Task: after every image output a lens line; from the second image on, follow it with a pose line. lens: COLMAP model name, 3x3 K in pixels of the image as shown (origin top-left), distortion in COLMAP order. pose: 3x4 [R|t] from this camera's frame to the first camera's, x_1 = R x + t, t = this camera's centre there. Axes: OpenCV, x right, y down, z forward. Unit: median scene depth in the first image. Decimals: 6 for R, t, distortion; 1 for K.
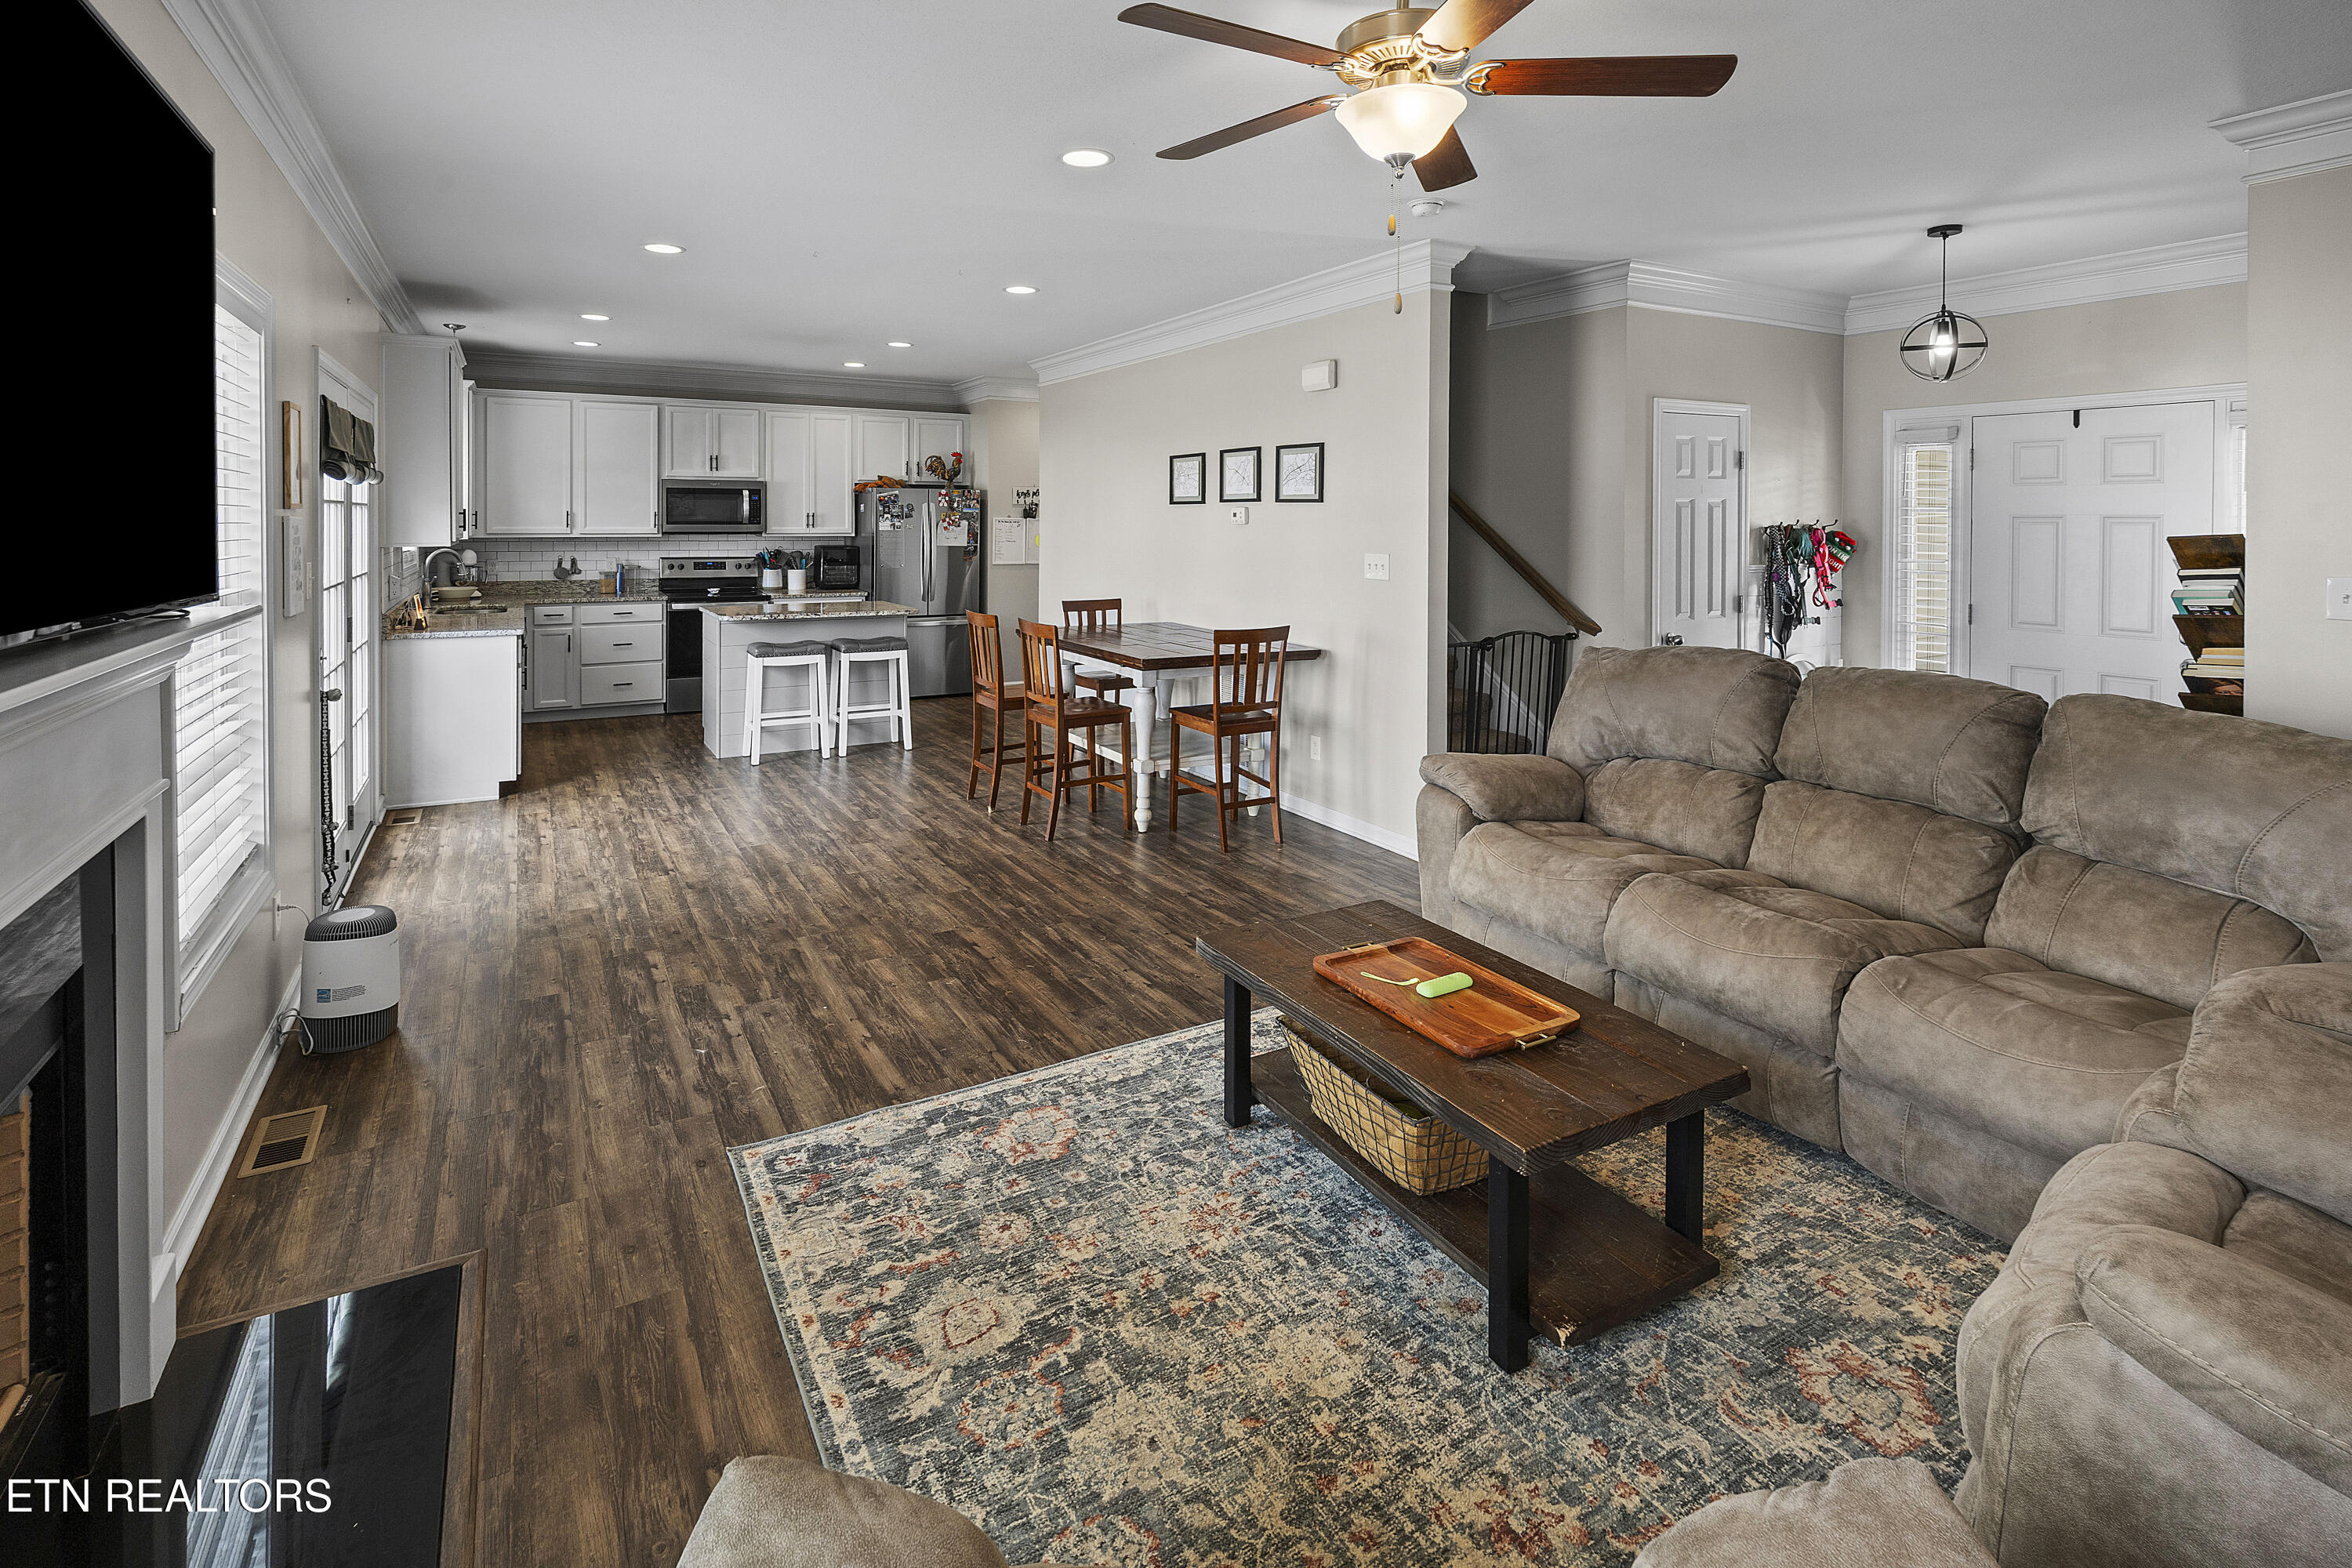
lens RADIAL K [[1130.2, 0, 1139.1], [0, 1130.2, 515.5], [0, 0, 1]] dist [0.027297, 0.000200]
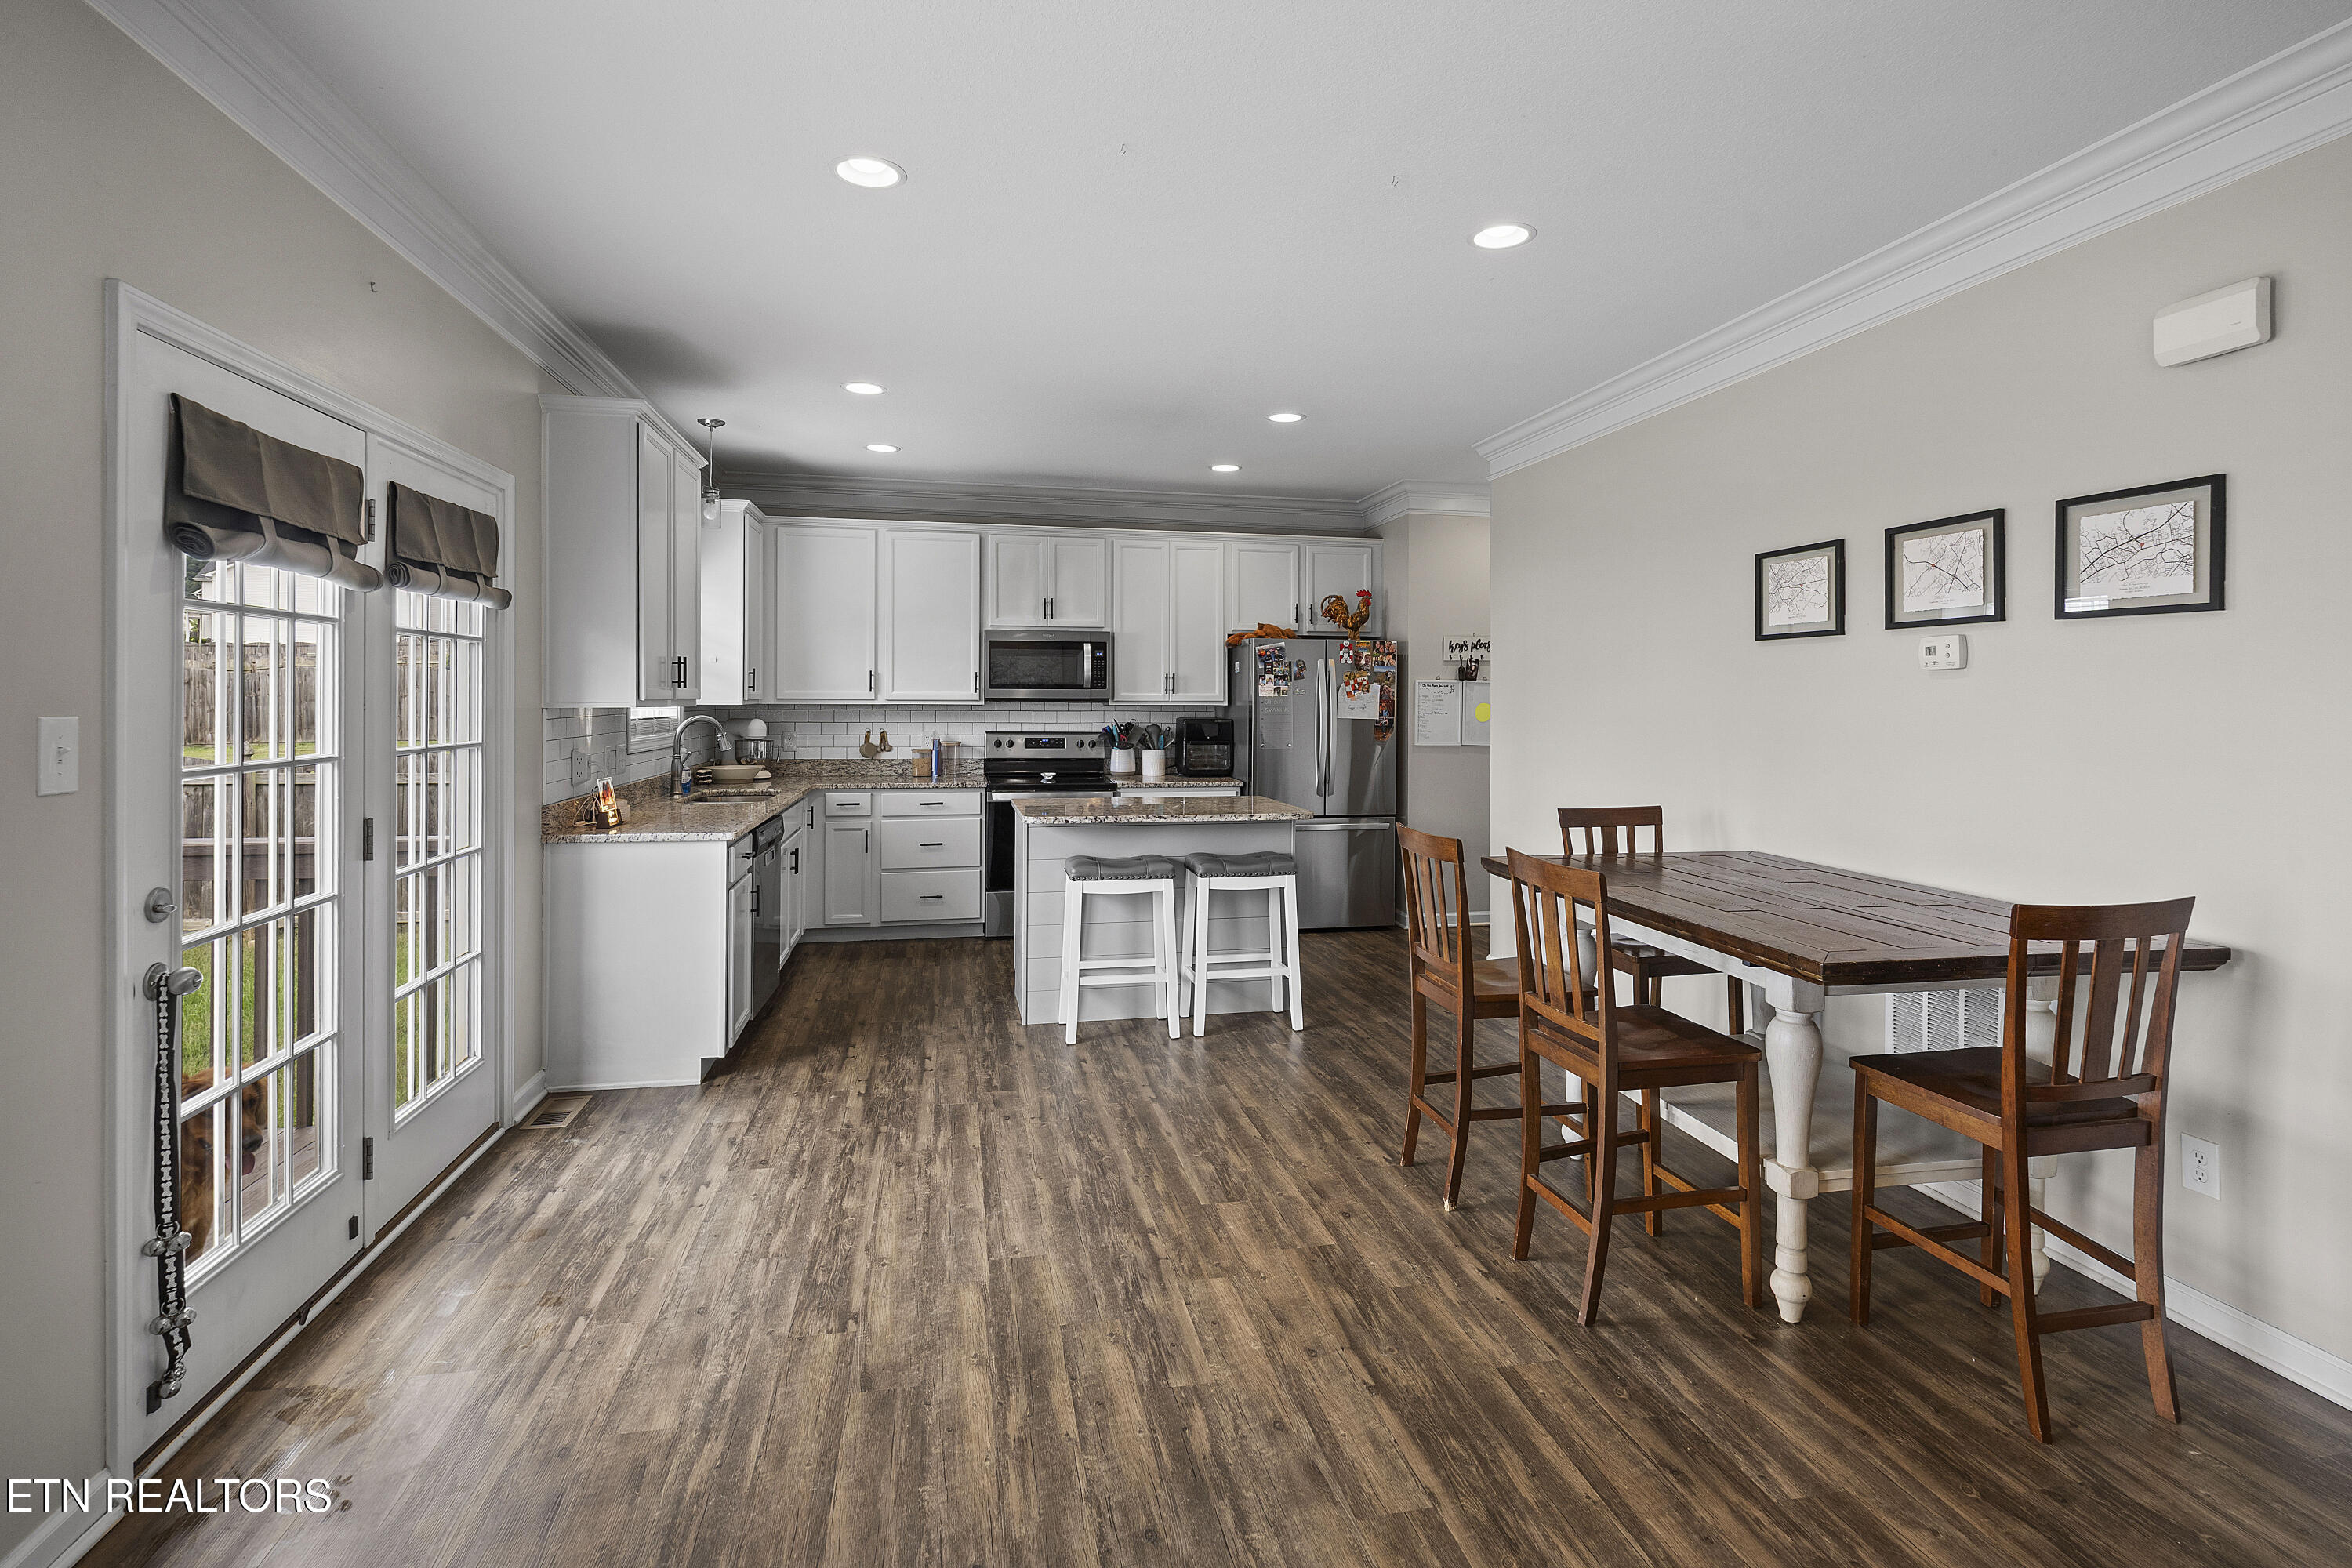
lens RADIAL K [[1147.8, 0, 1204.4], [0, 1147.8, 699.9], [0, 0, 1]] dist [0.026630, 0.000178]
pose [[0.959776, 0.000438, -0.280766, -0.070855], [-0.000179, 1.000000, 0.000945, 0.017922], [0.280767, -0.000857, 0.959776, 0.356298]]
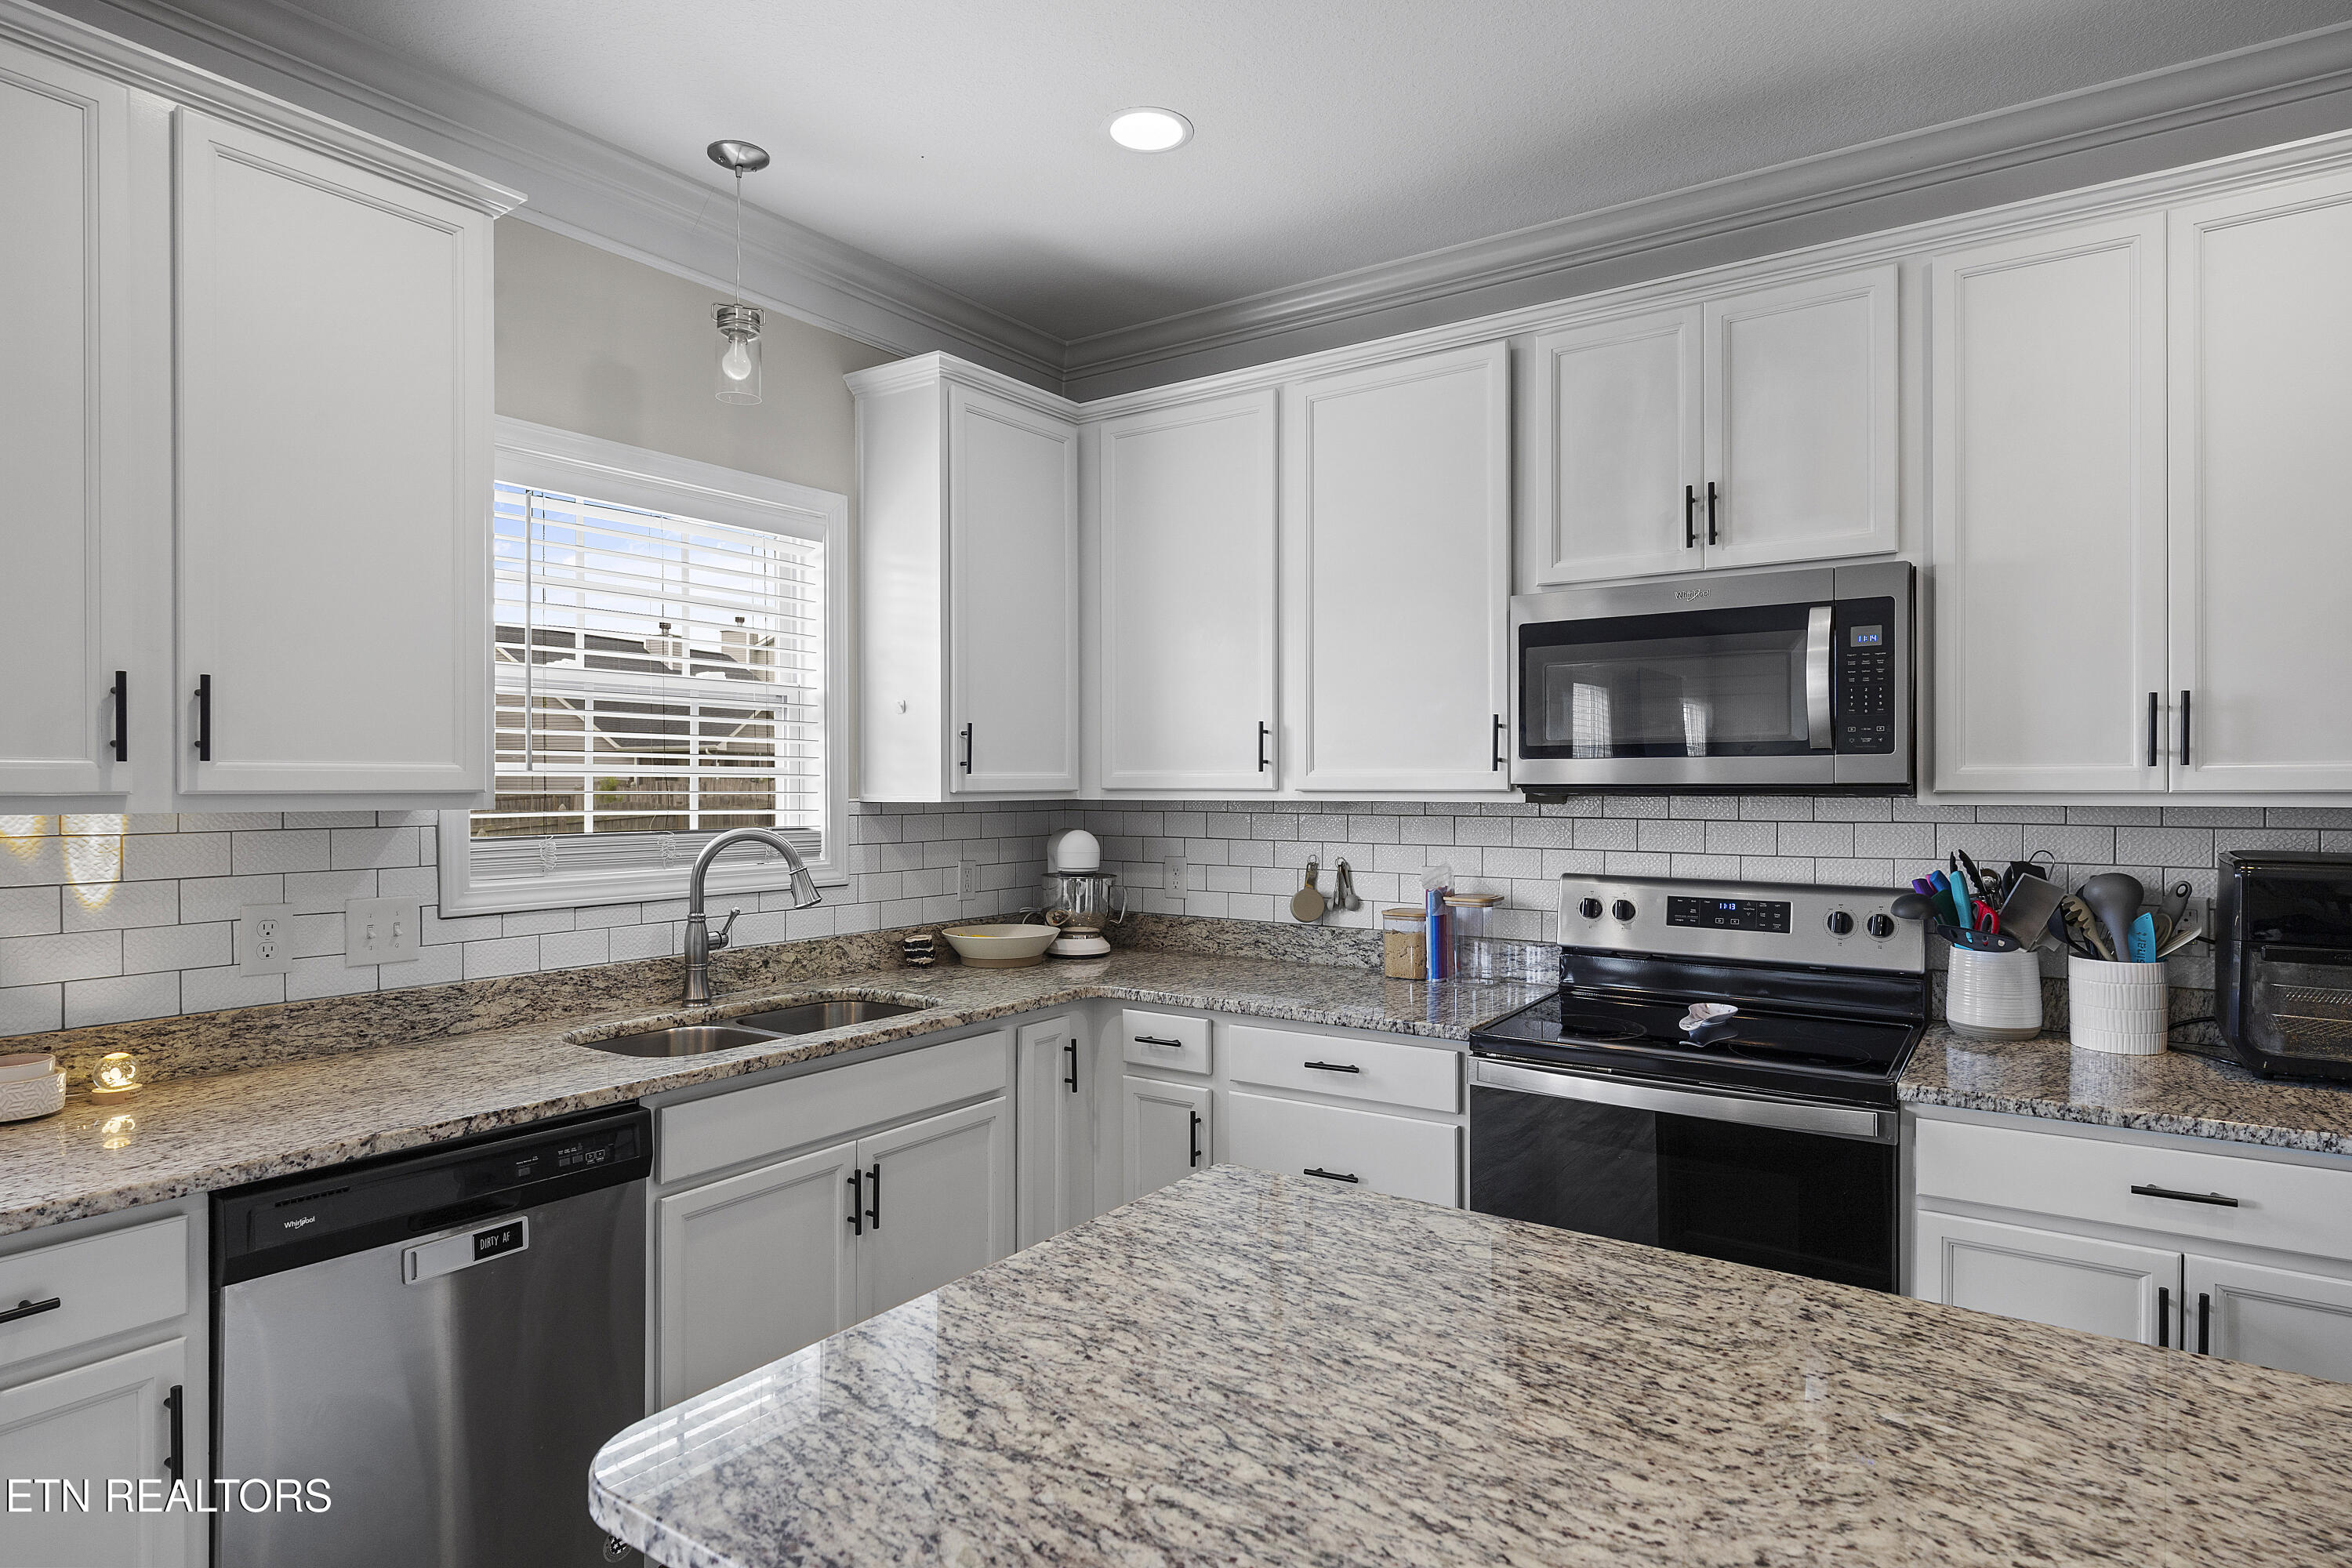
lens RADIAL K [[1343.3, 0, 1181.6], [0, 1343.3, 793.6], [0, 0, 1]] dist [0.040087, 0.000010]
pose [[0.454774, 0.002689, -0.890603, -0.192593], [0.005110, 0.999971, 0.005629, 0.017105], [0.890592, -0.007111, 0.454747, 0.930791]]
